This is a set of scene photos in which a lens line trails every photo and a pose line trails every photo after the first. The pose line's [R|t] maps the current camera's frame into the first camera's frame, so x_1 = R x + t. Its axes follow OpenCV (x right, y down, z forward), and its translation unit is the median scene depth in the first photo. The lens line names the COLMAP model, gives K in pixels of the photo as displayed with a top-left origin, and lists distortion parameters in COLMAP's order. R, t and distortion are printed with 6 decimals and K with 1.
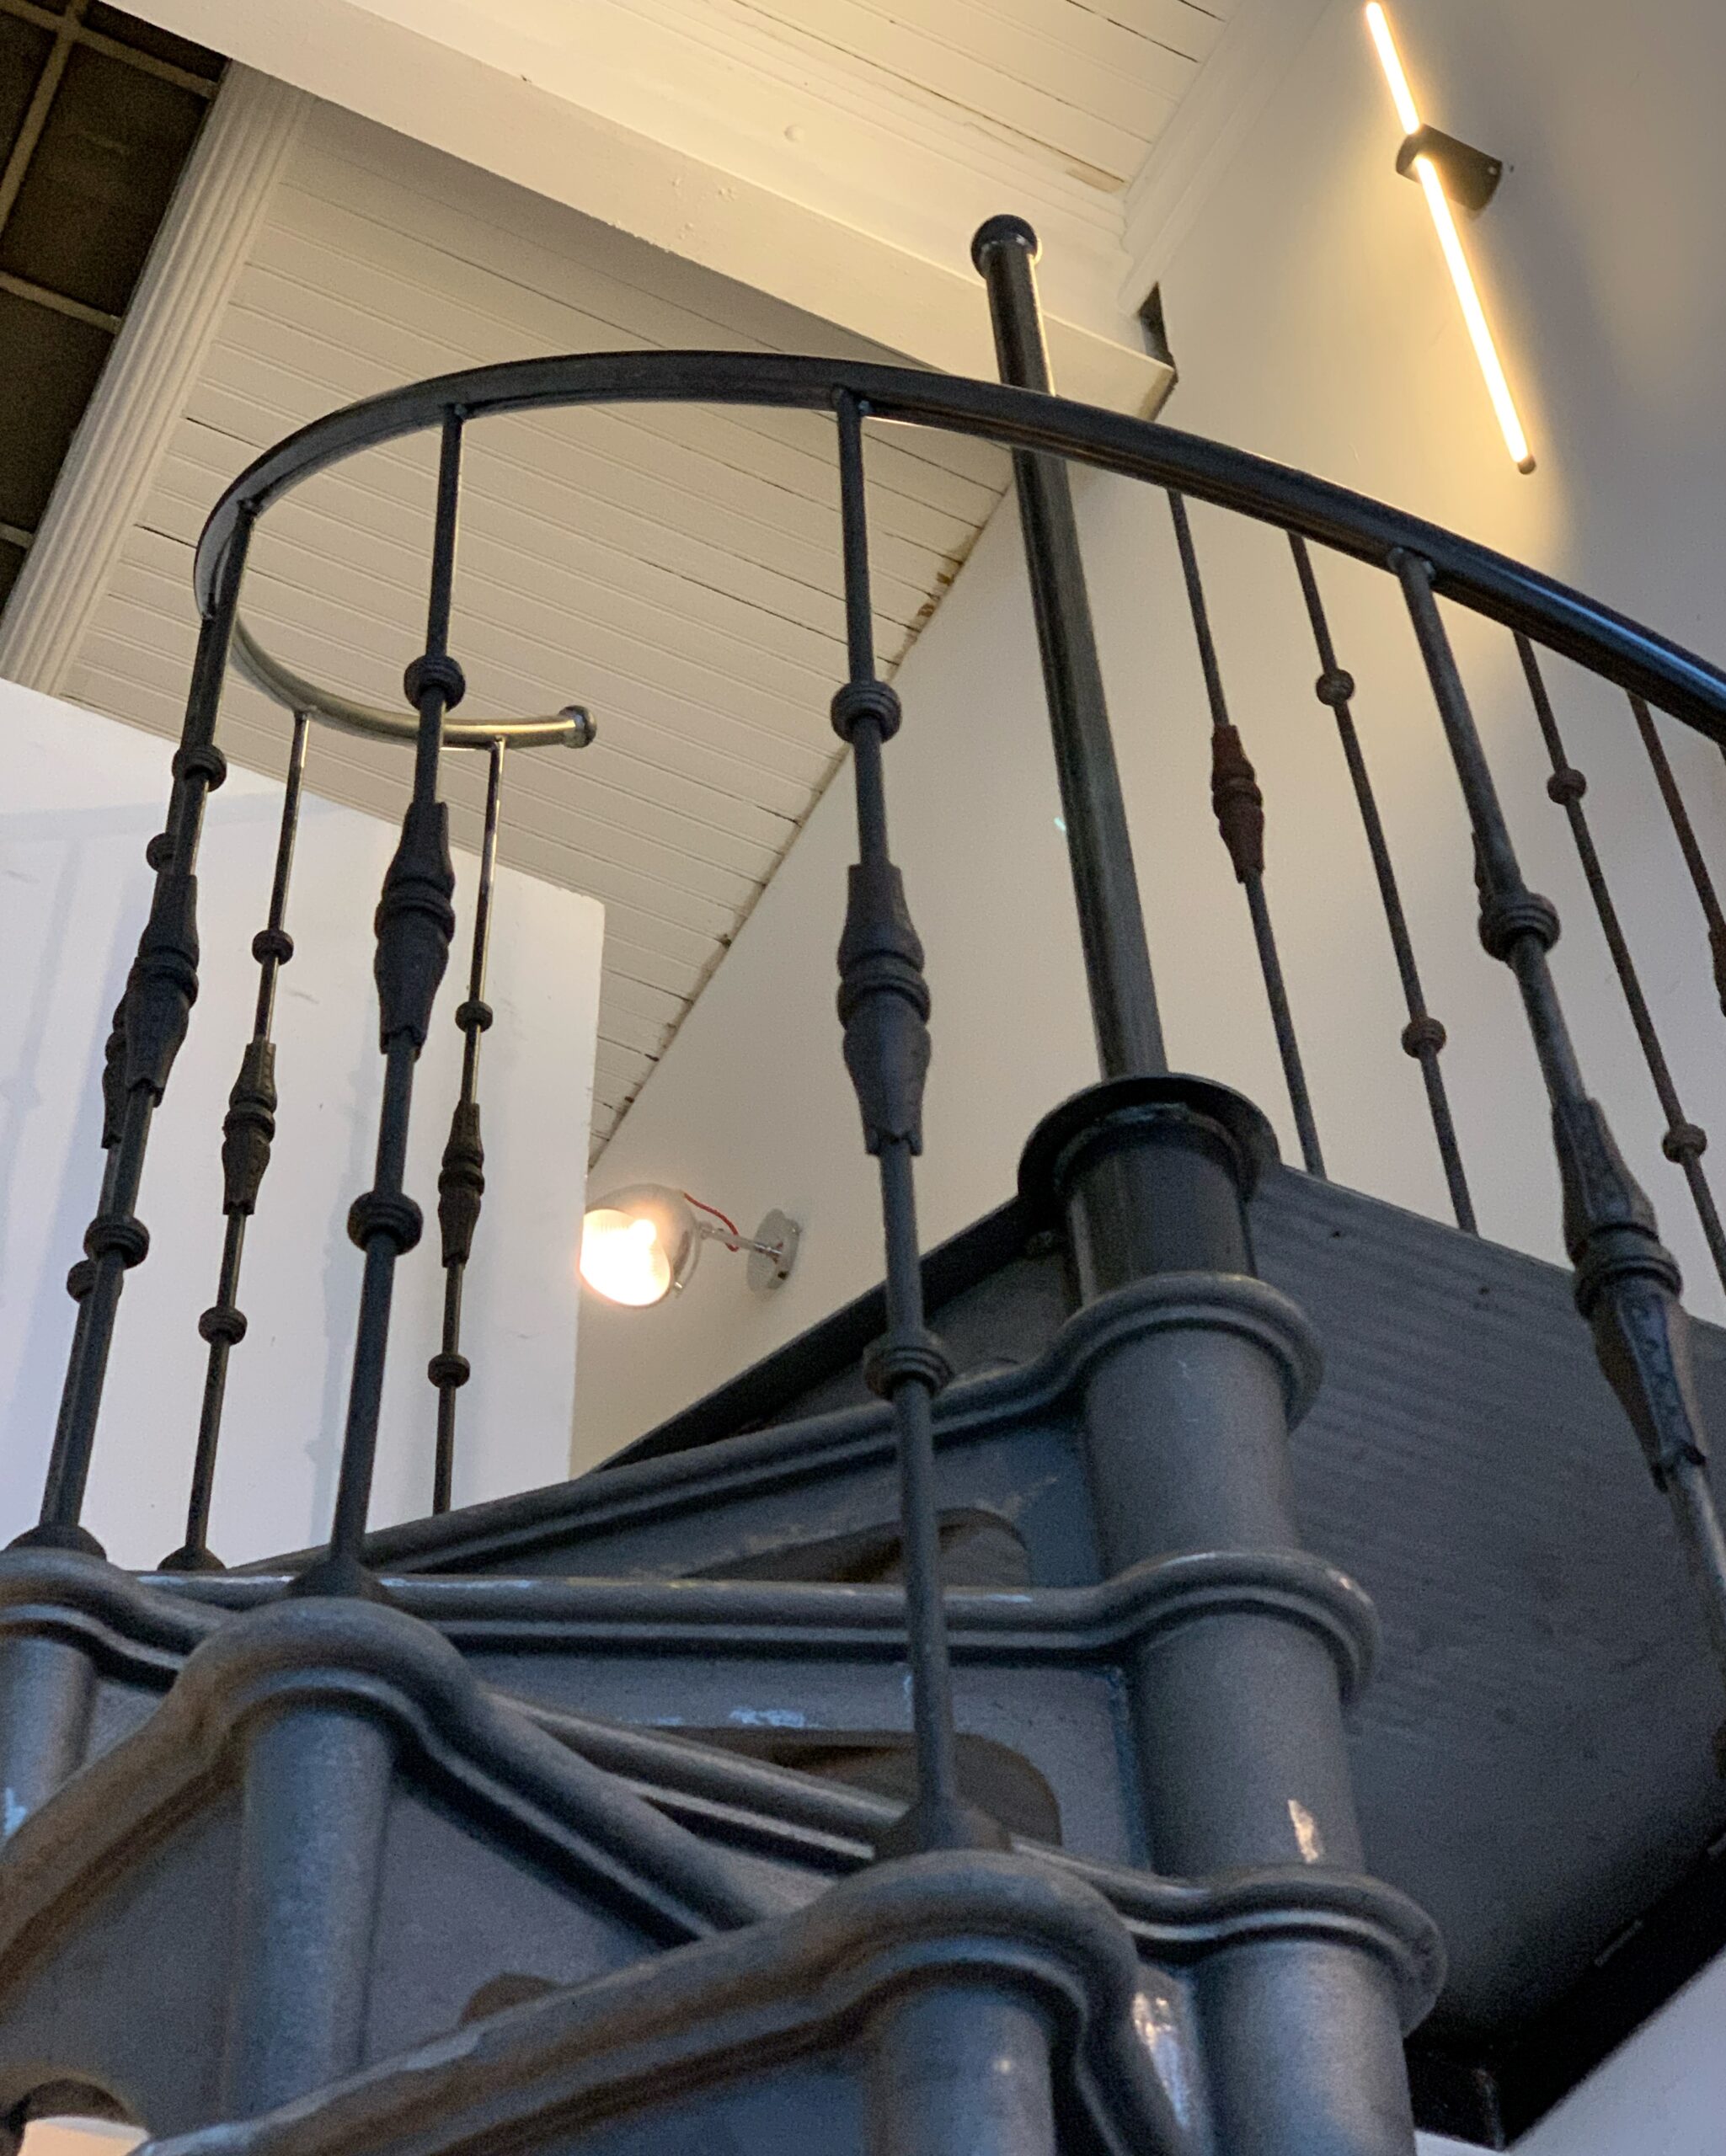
lens RADIAL K [[3479.0, 0, 866.2], [0, 3479.0, 1077.8], [0, 0, 1]] dist [0.038055, 0.000000]
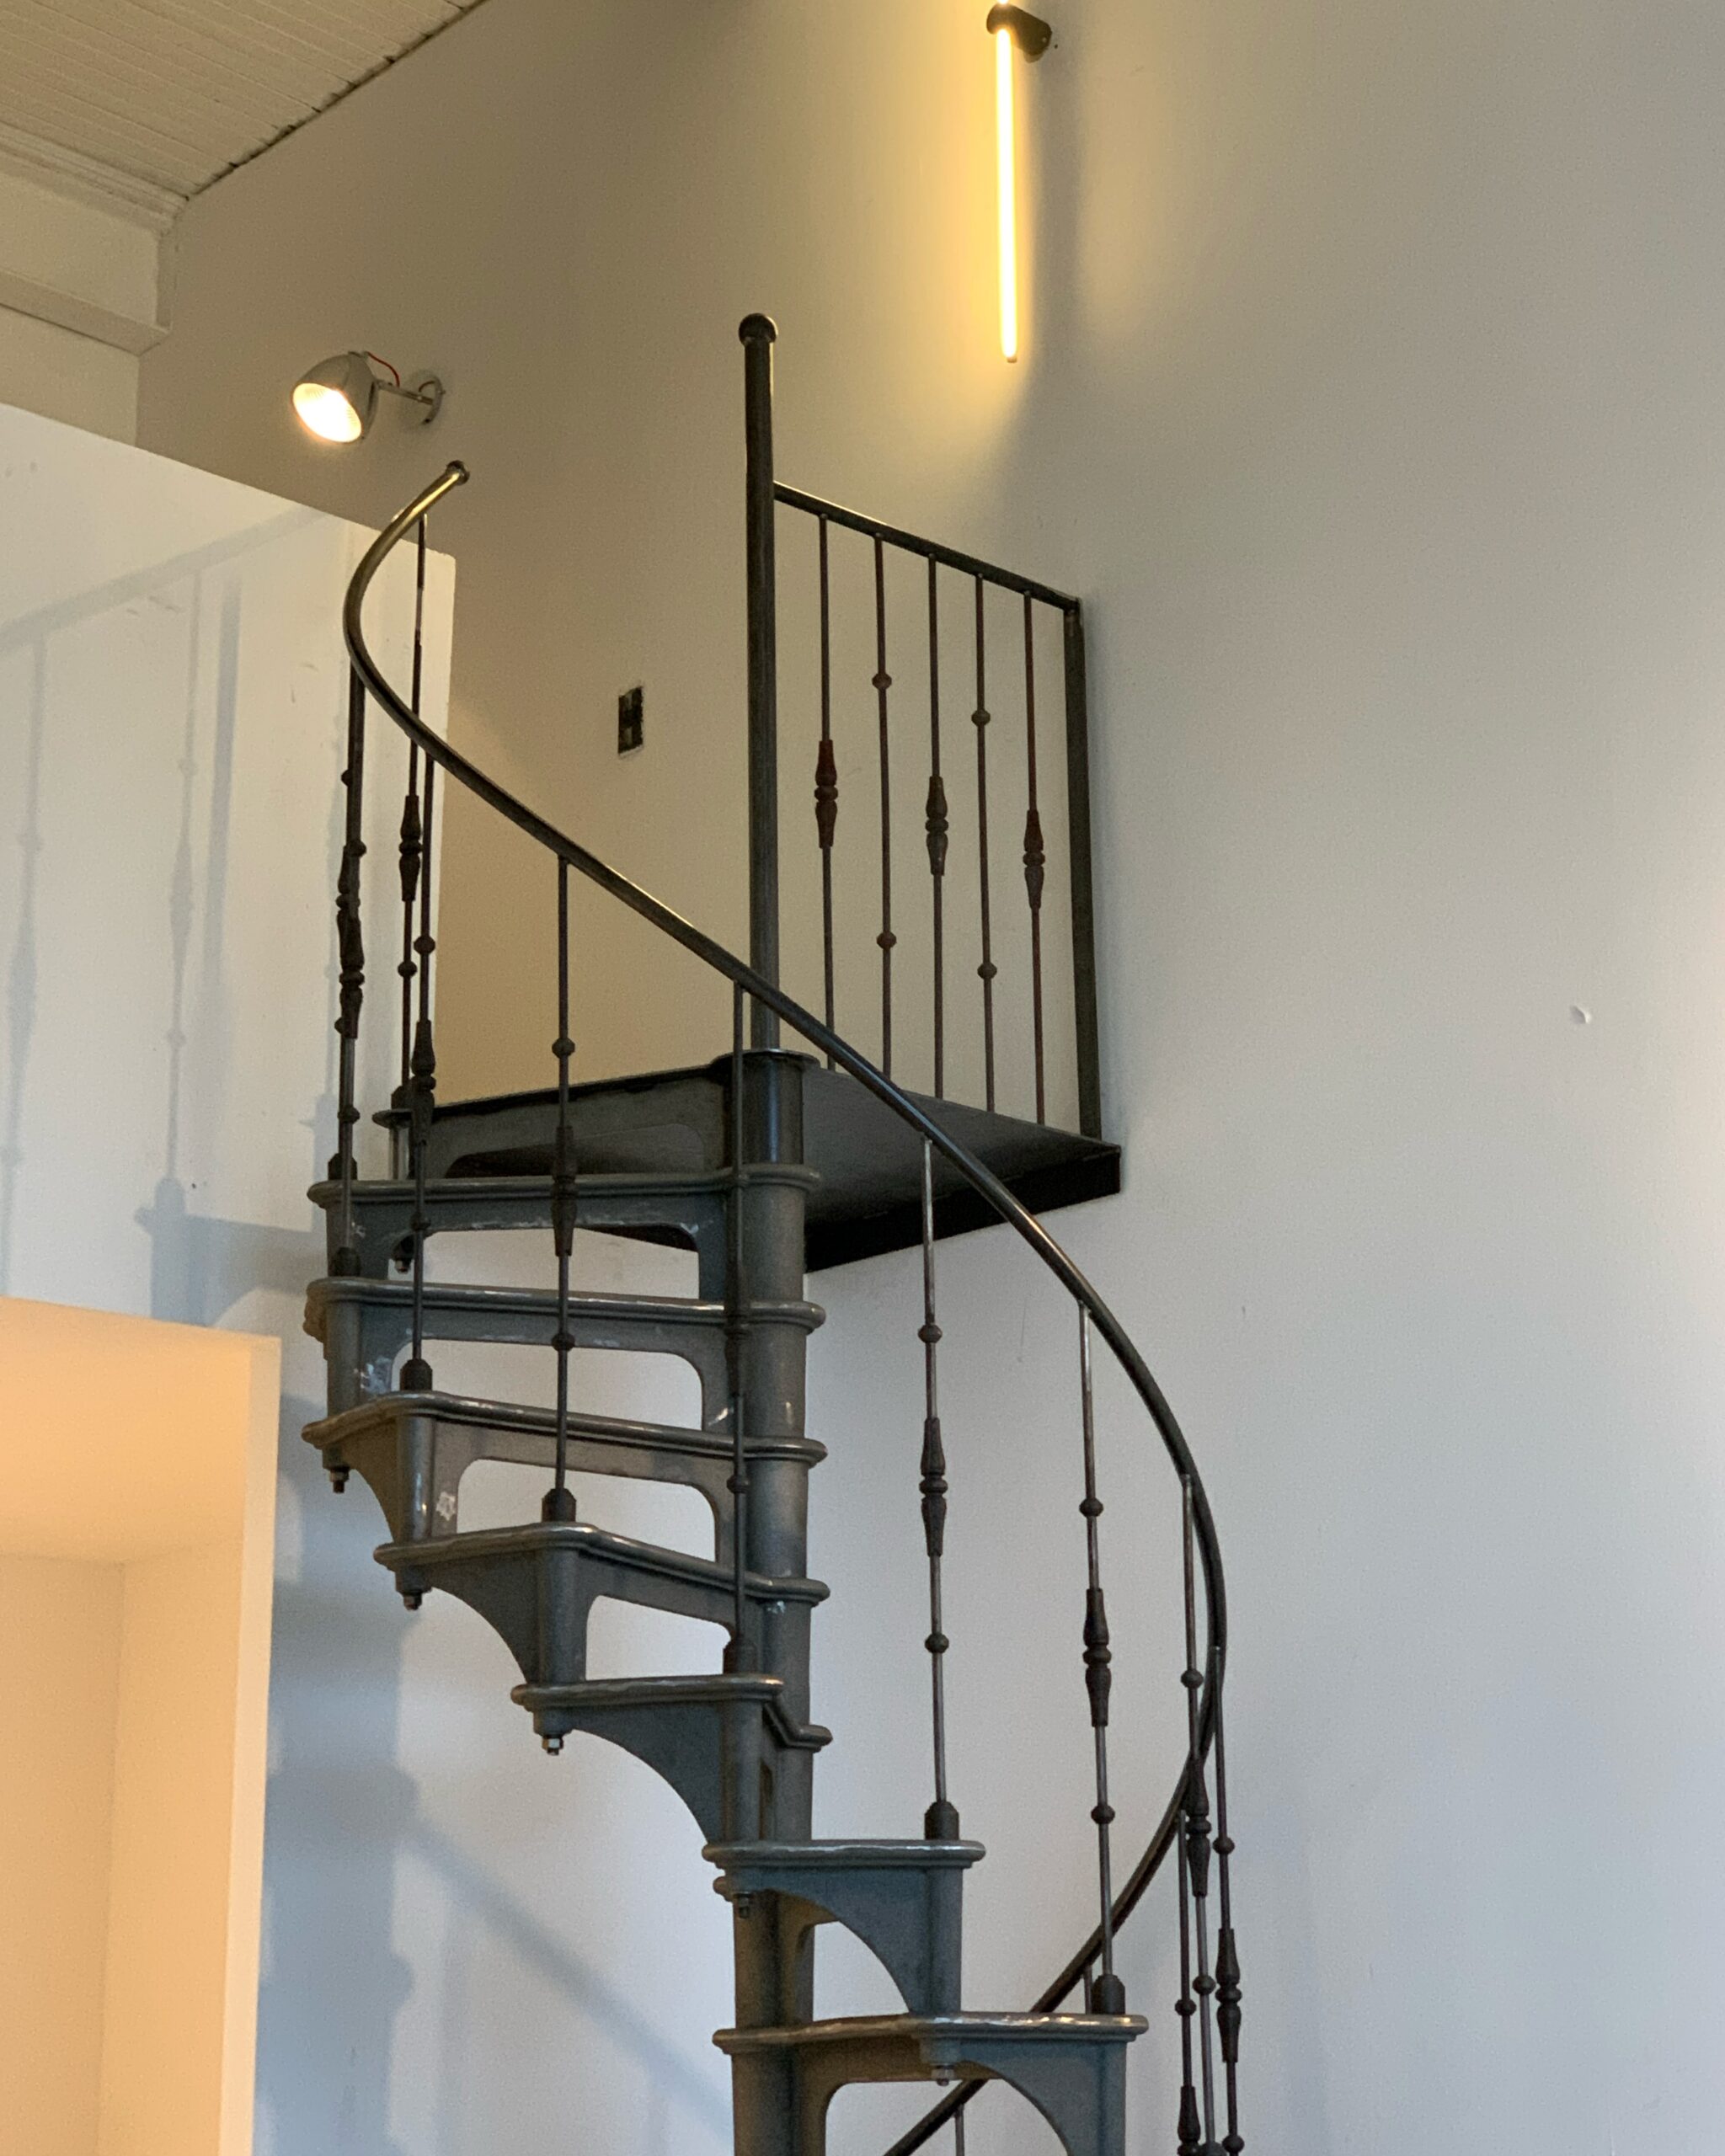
lens RADIAL K [[3478.9, 0, 851.3], [0, 3478.9, 1082.5], [0, 0, 1]] dist [0.038055, 0.000000]
pose [[0.959799, 0.095348, 0.263999, -0.353976], [-0.227507, 0.815132, 0.532729, -0.898793], [-0.164399, -0.571374, 0.804055, -0.670252]]
